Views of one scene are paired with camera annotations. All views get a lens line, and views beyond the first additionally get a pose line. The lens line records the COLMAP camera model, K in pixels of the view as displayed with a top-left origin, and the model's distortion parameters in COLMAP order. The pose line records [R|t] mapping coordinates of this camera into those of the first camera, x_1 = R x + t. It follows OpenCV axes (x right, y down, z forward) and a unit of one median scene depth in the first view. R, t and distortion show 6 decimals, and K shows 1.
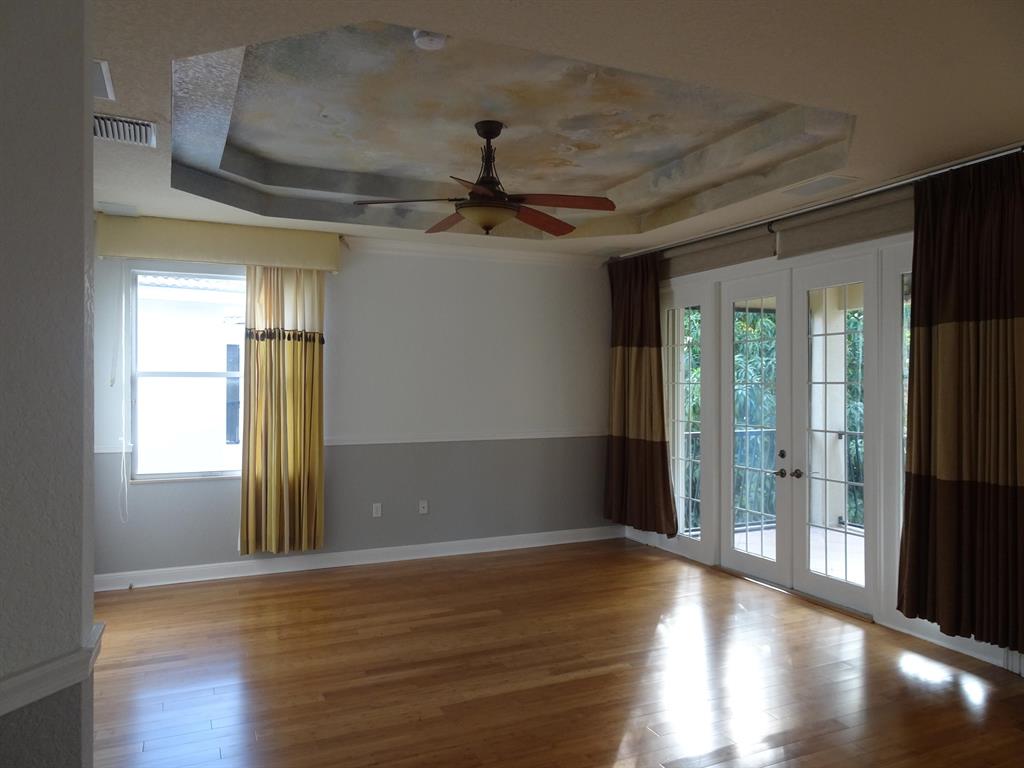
lens RADIAL K [[728.7, 0, 514.7], [0, 728.7, 384.9], [0, 0, 1]] dist [0.011588, -0.004836]
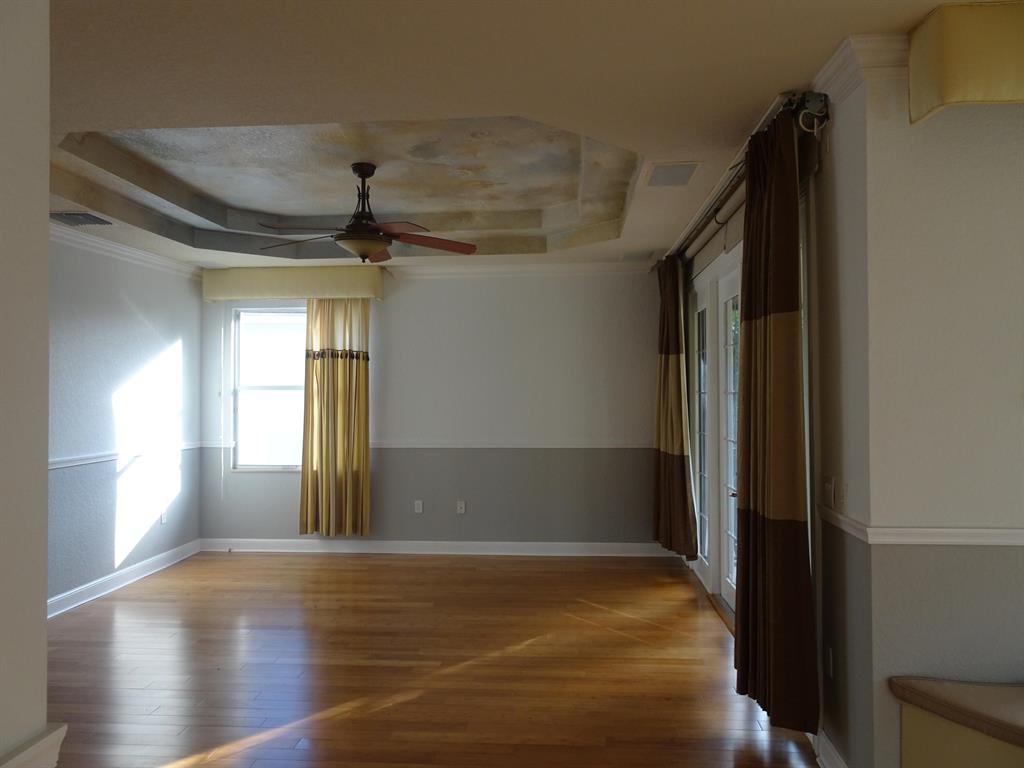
lens RADIAL K [[728.7, 0, 518.9], [0, 728.7, 385.3], [0, 0, 1]] dist [0.011588, -0.004836]
pose [[0.876187, -0.009746, -0.481873, 0.539202], [0.003802, 0.999904, -0.013310, -0.000387], [0.481956, 0.009830, 0.876140, 0.095560]]
